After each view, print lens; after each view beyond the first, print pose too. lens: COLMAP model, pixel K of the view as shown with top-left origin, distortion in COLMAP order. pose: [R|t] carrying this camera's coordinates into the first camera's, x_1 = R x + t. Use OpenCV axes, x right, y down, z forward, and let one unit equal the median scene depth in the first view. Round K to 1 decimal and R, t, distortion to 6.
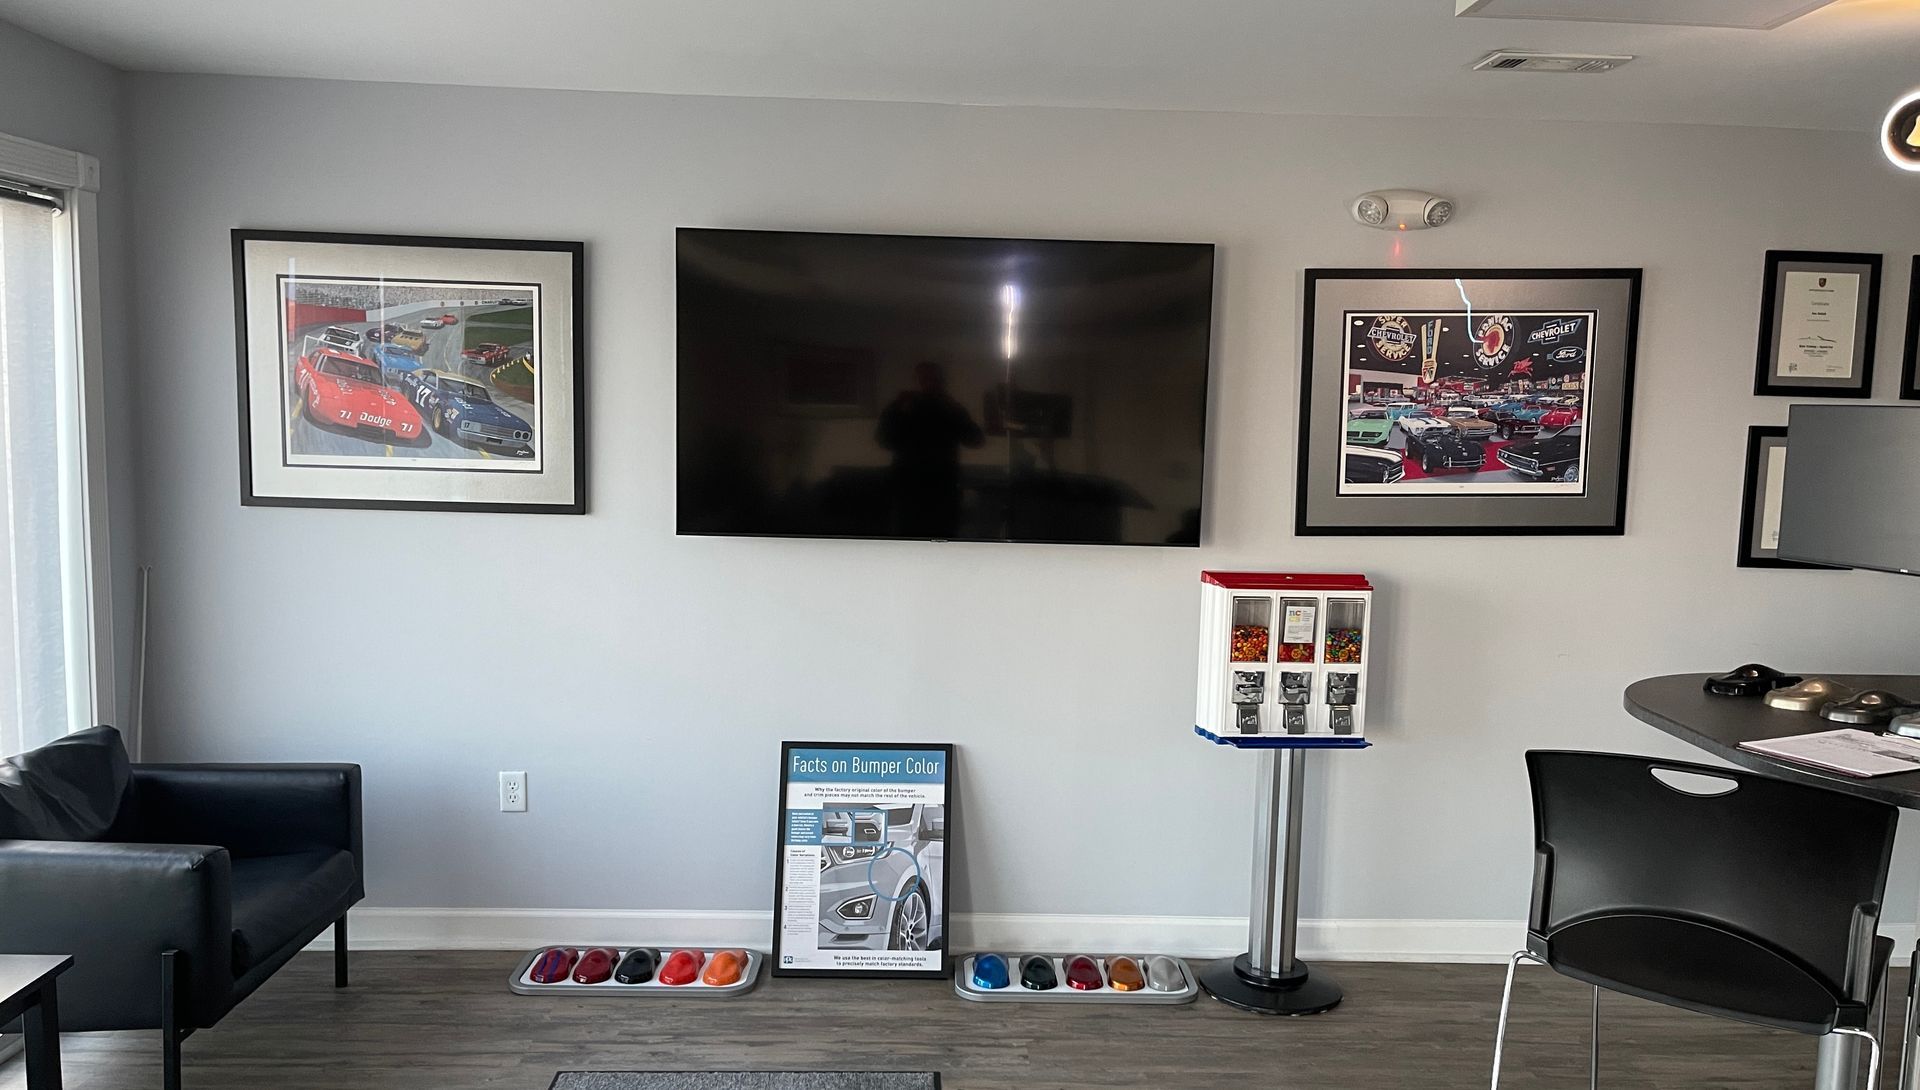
lens RADIAL K [[1401.4, 0, 951.0], [0, 1401.4, 528.2], [0, 0, 1]] dist [0.033553, 0.027682]
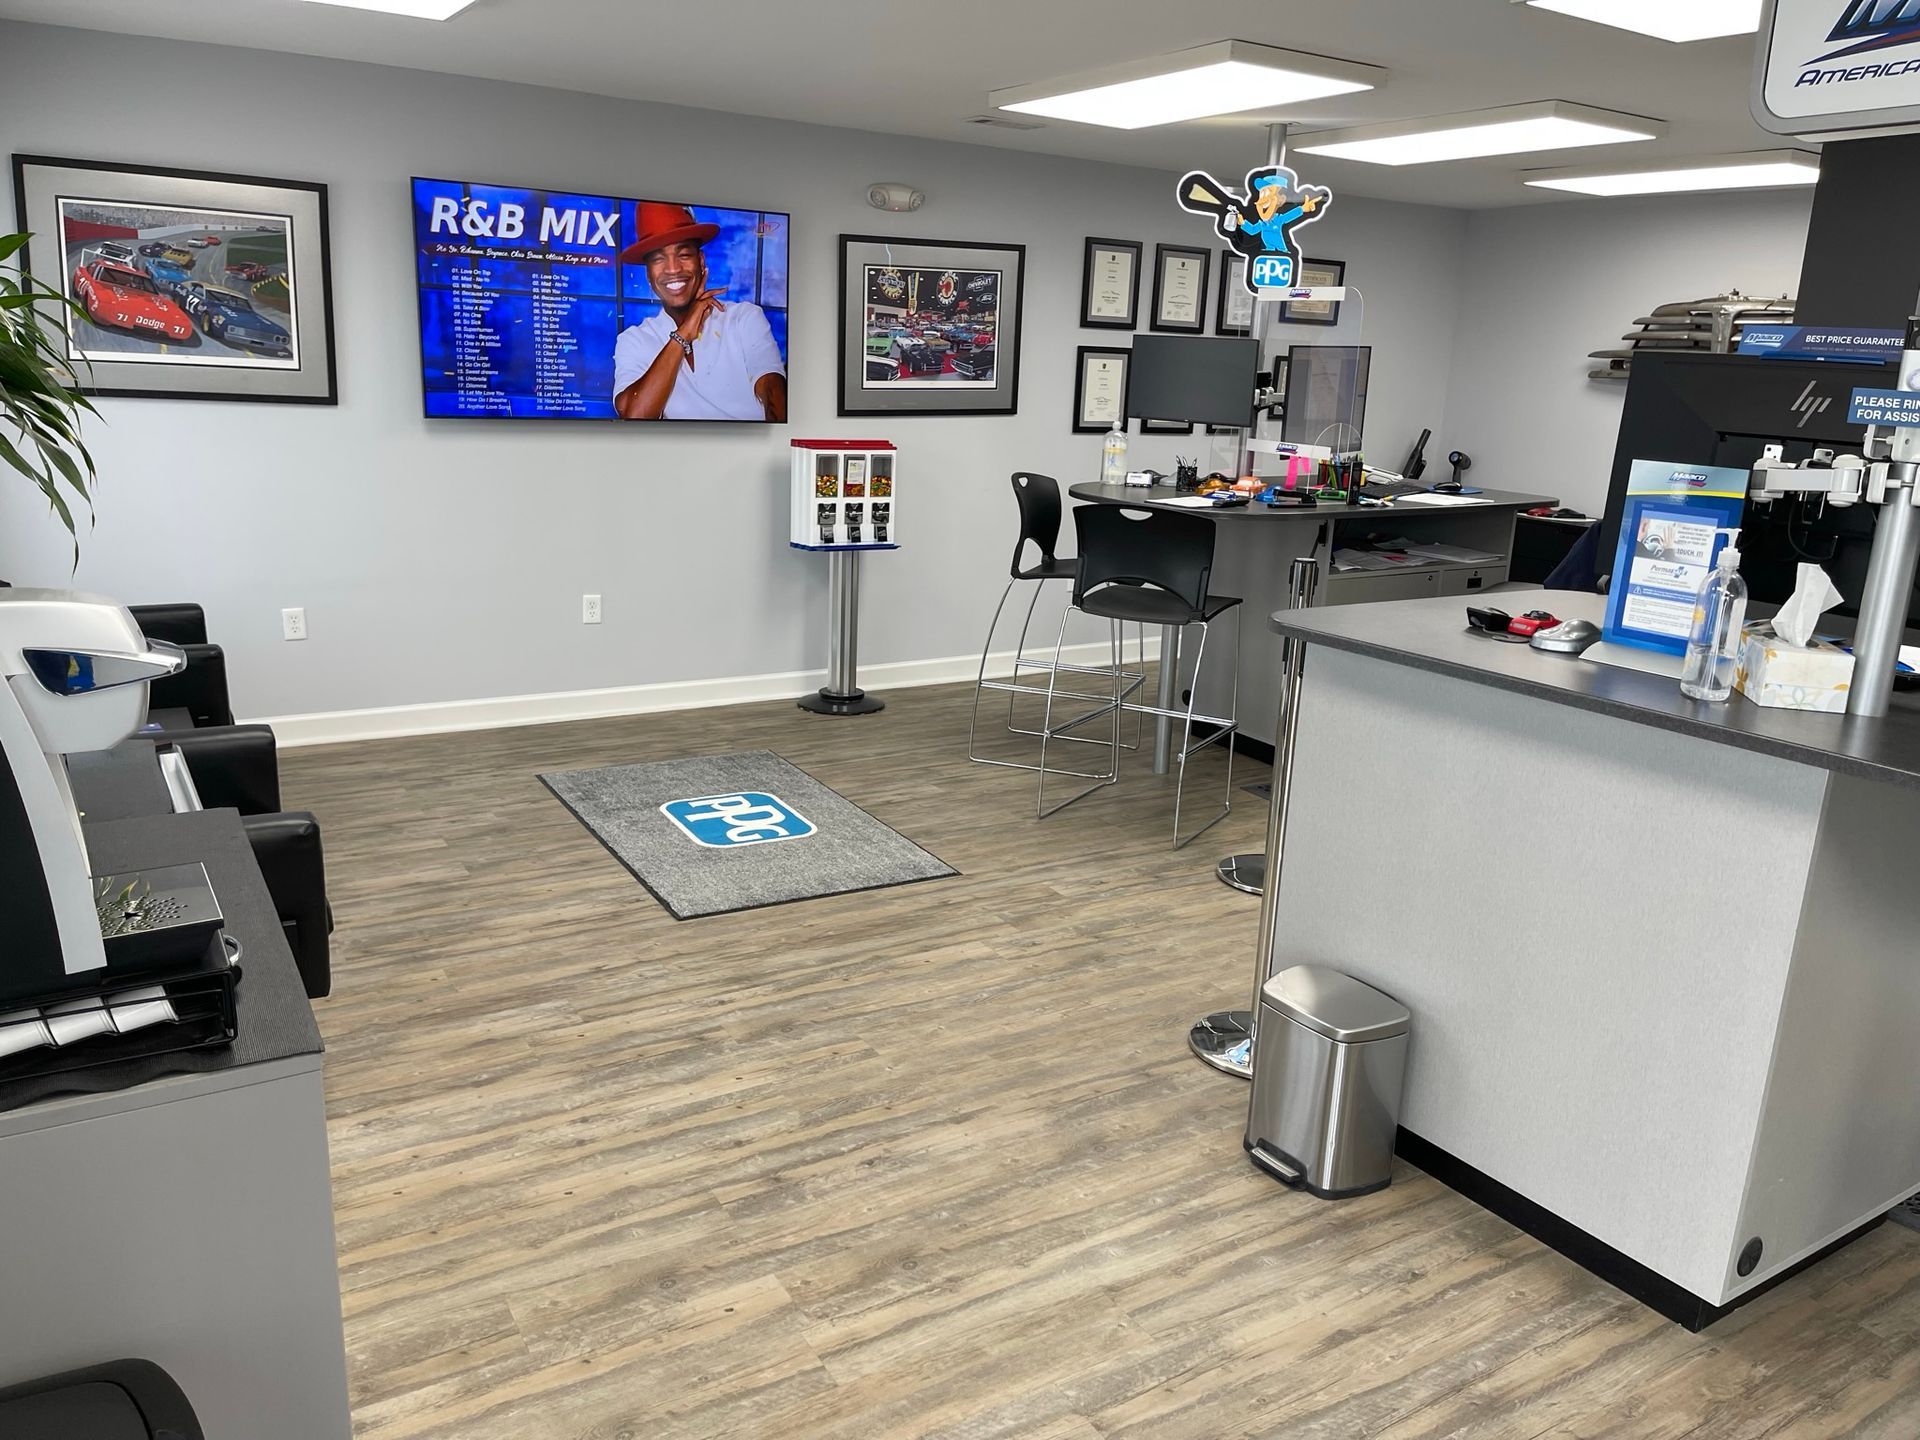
lens RADIAL K [[1484.3, 0, 978.6], [0, 1484.3, 701.3], [0, 0, 1]] dist [0.038094, -0.009117]
pose [[0.861682, -0.107158, 0.496005, -0.463756], [0.027983, 0.985996, 0.164403, 0.049991], [-0.506676, -0.127784, 0.852614, -0.494081]]
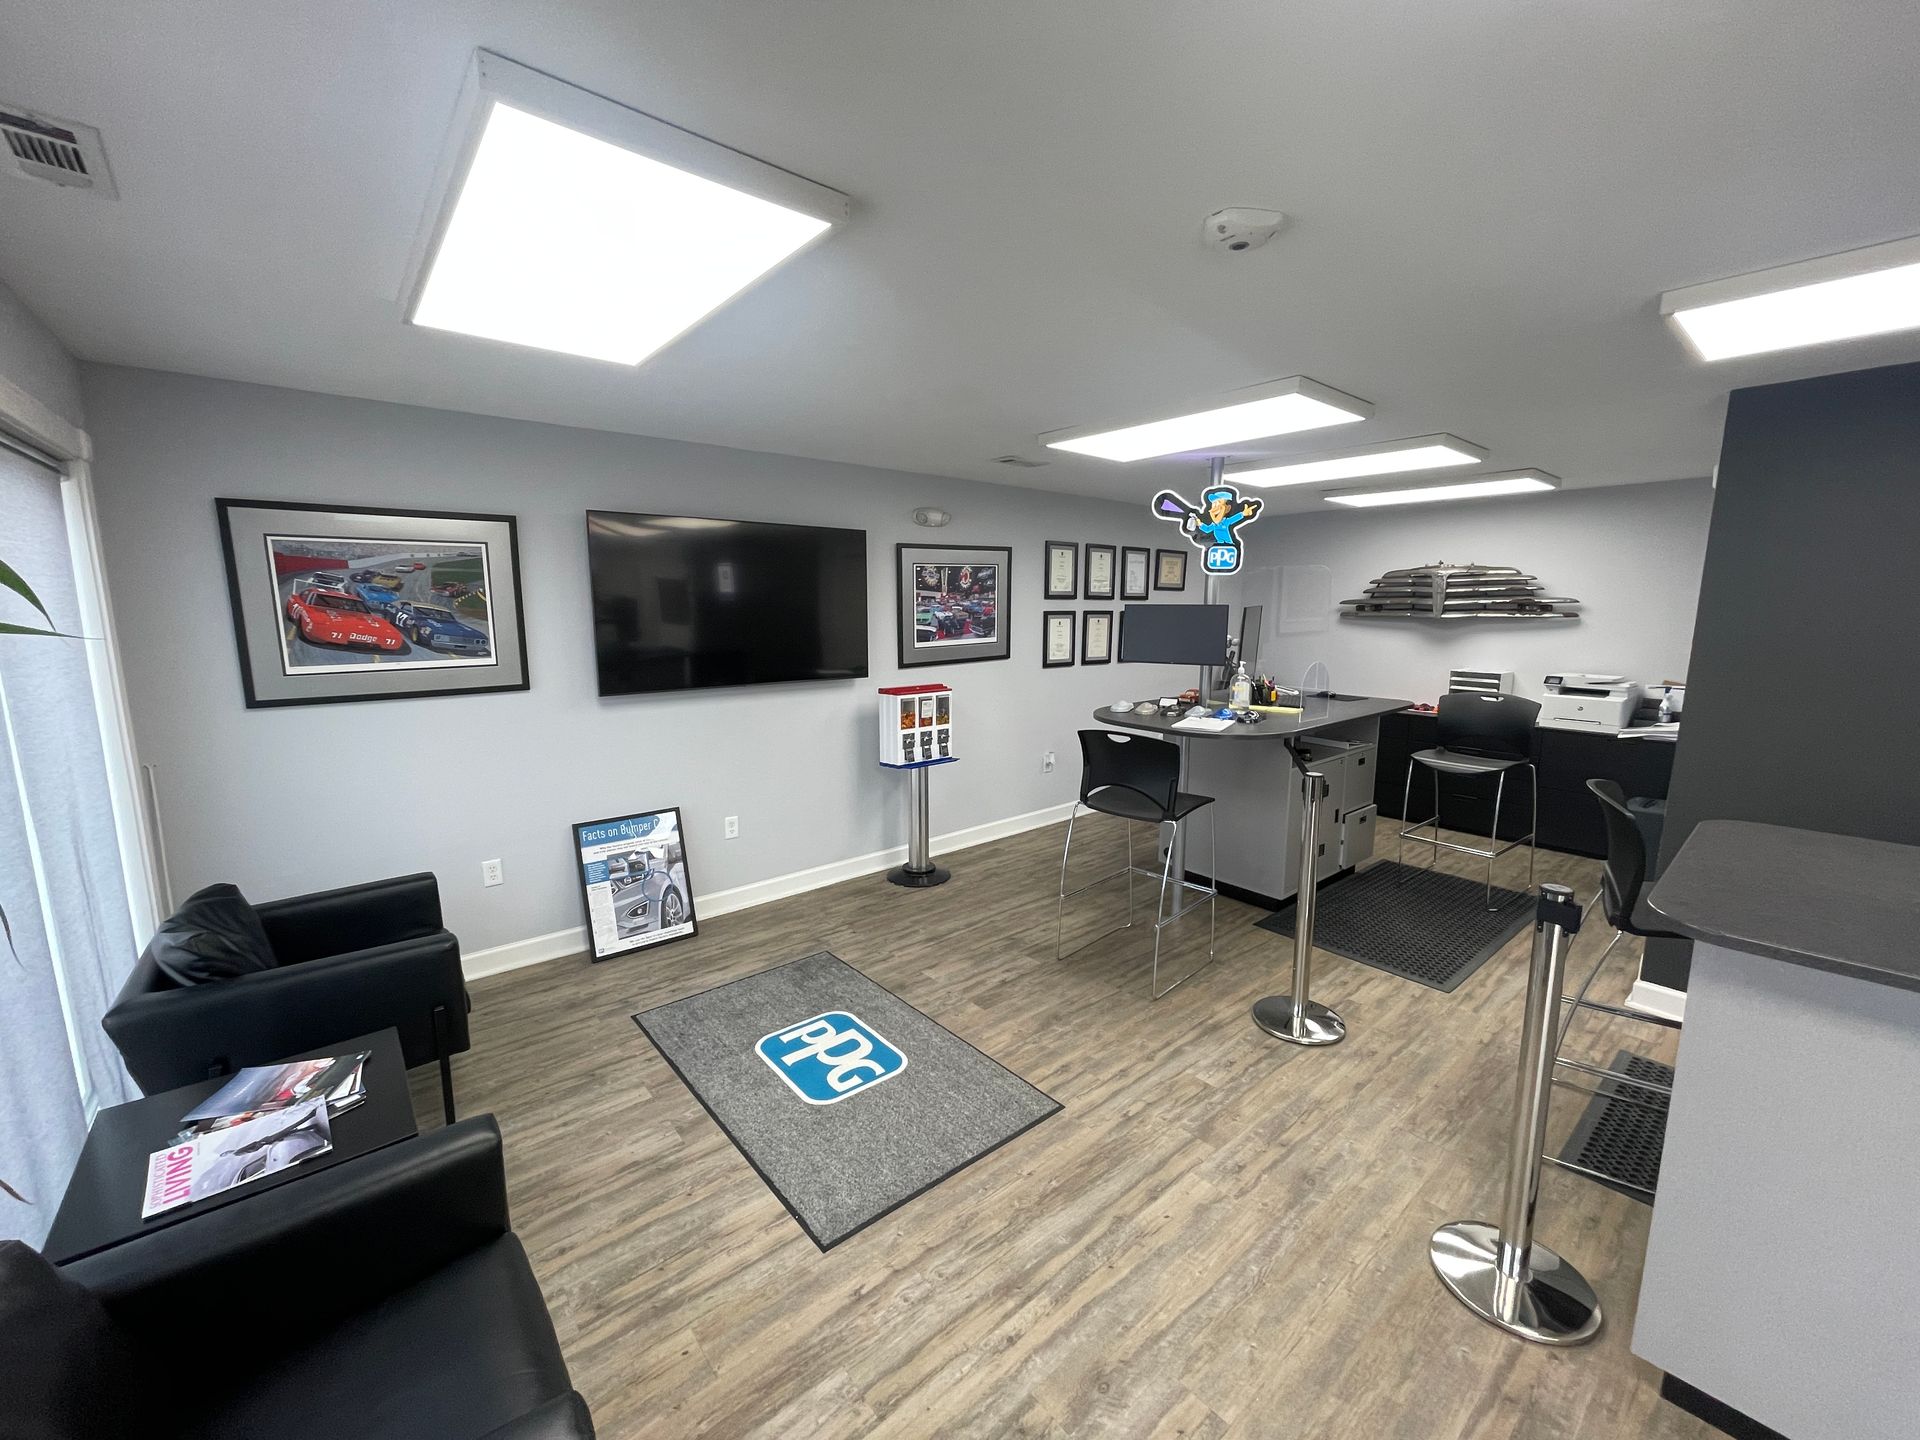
lens RADIAL K [[788.0, 0, 973.5], [0, 788.0, 709.5], [0, 0, 1]] dist [-0.004807, -0.000861]
pose [[0.778700, -0.109106, 0.617837, -0.420126], [0.081544, 0.994010, 0.072761, -0.012335], [-0.622075, -0.006278, 0.782933, -0.000493]]
